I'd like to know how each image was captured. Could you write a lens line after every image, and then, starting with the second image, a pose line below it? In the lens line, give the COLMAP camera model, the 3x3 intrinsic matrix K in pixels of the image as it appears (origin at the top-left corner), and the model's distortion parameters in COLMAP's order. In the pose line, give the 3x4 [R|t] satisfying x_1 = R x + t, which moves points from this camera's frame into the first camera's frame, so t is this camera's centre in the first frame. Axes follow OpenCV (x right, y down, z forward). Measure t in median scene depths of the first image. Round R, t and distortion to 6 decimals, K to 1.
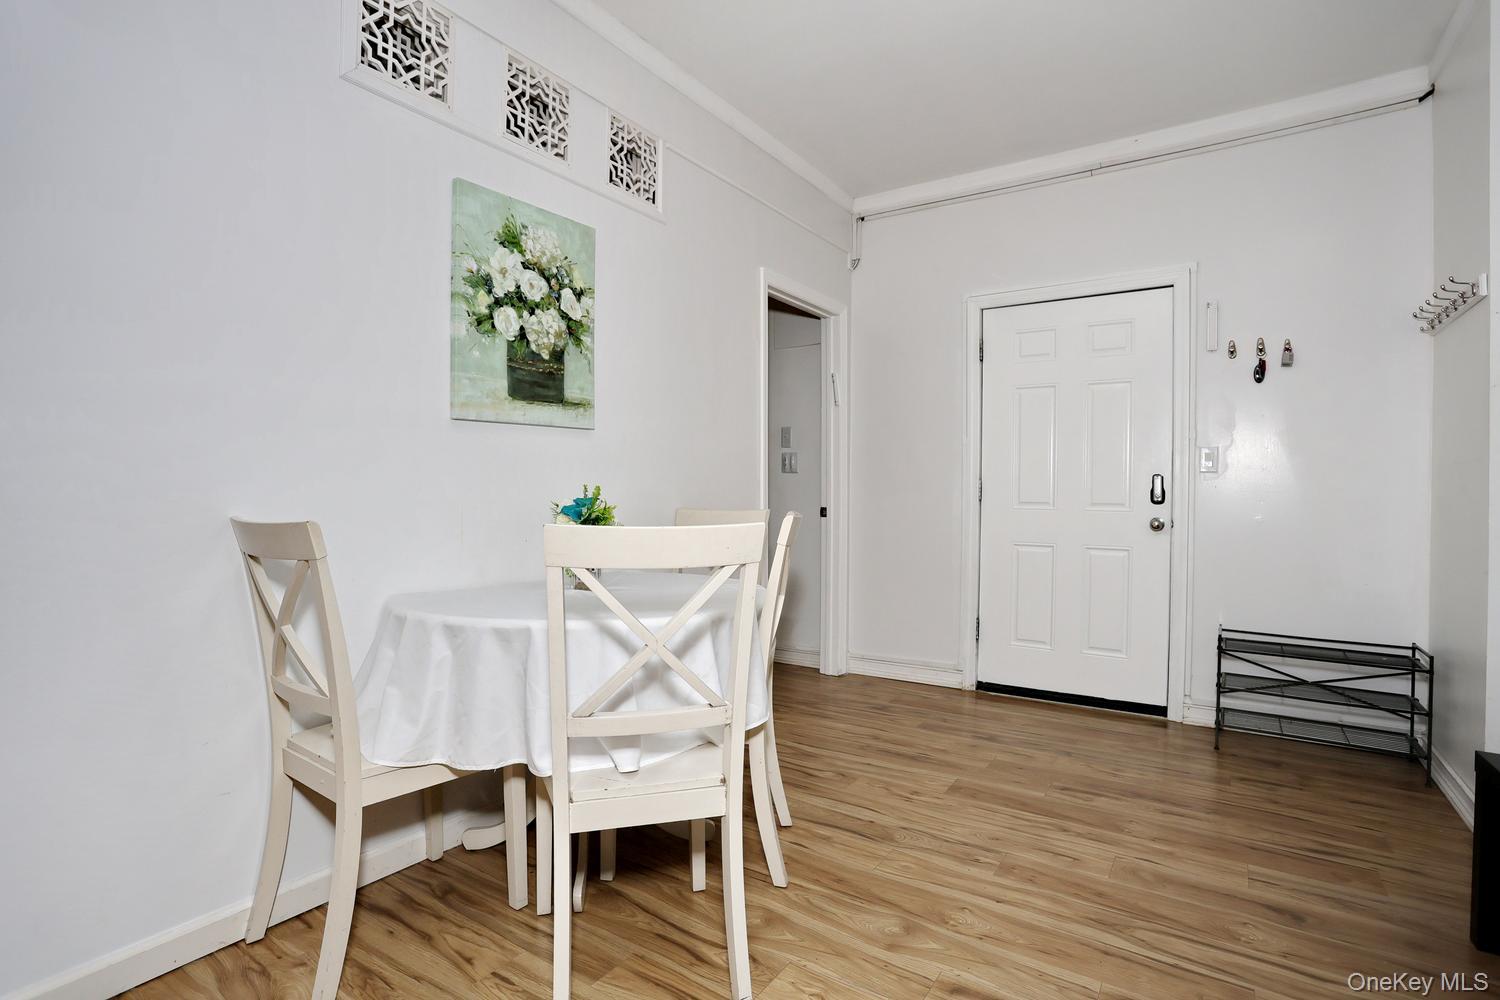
lens RADIAL K [[723.2, 0, 744.9], [0, 723.2, 495.9], [0, 0, 1]] dist [-0.063514, 0.025007]
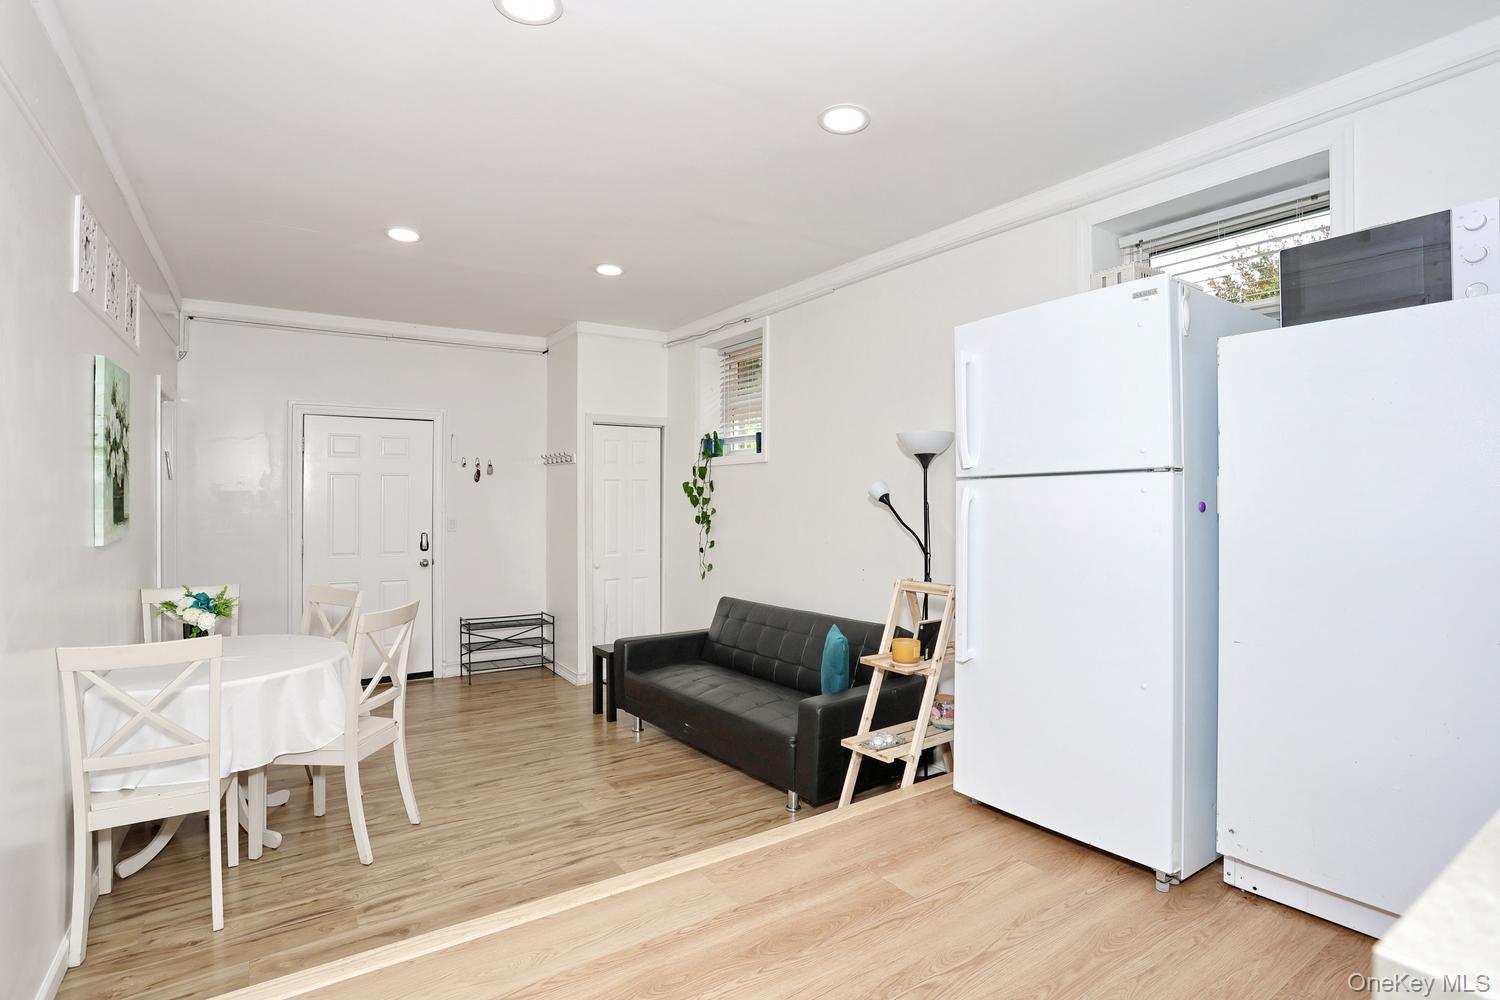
lens RADIAL K [[723.2, 0, 744.9], [0, 723.2, 495.9], [0, 0, 1]] dist [-0.063514, 0.025007]
pose [[0.373021, -0.006903, 0.927797, -1.075227], [0.004876, 0.999973, 0.005479, -0.190634], [-0.927810, 0.002480, 0.373044, -0.500836]]
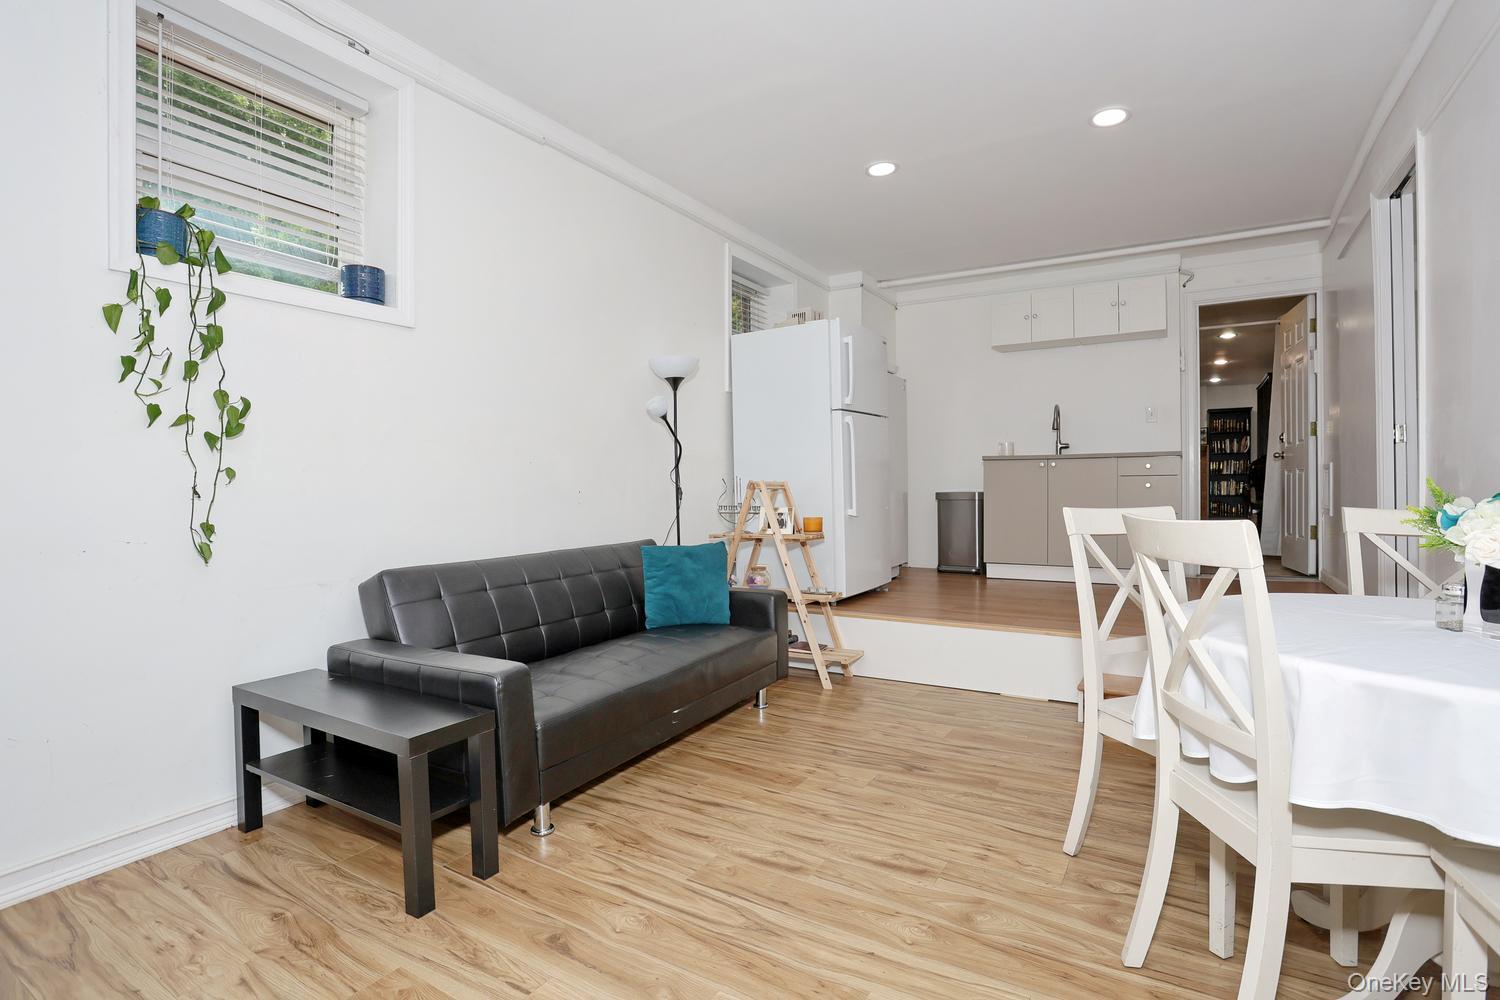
lens RADIAL K [[723.2, 0, 744.9], [0, 723.2, 495.9], [0, 0, 1]] dist [-0.063514, 0.025007]
pose [[-0.999511, -0.005748, -0.030723, 0.456427], [-0.006213, 0.999867, 0.015069, -0.003205], [0.030633, 0.015253, -0.999414, 1.555316]]
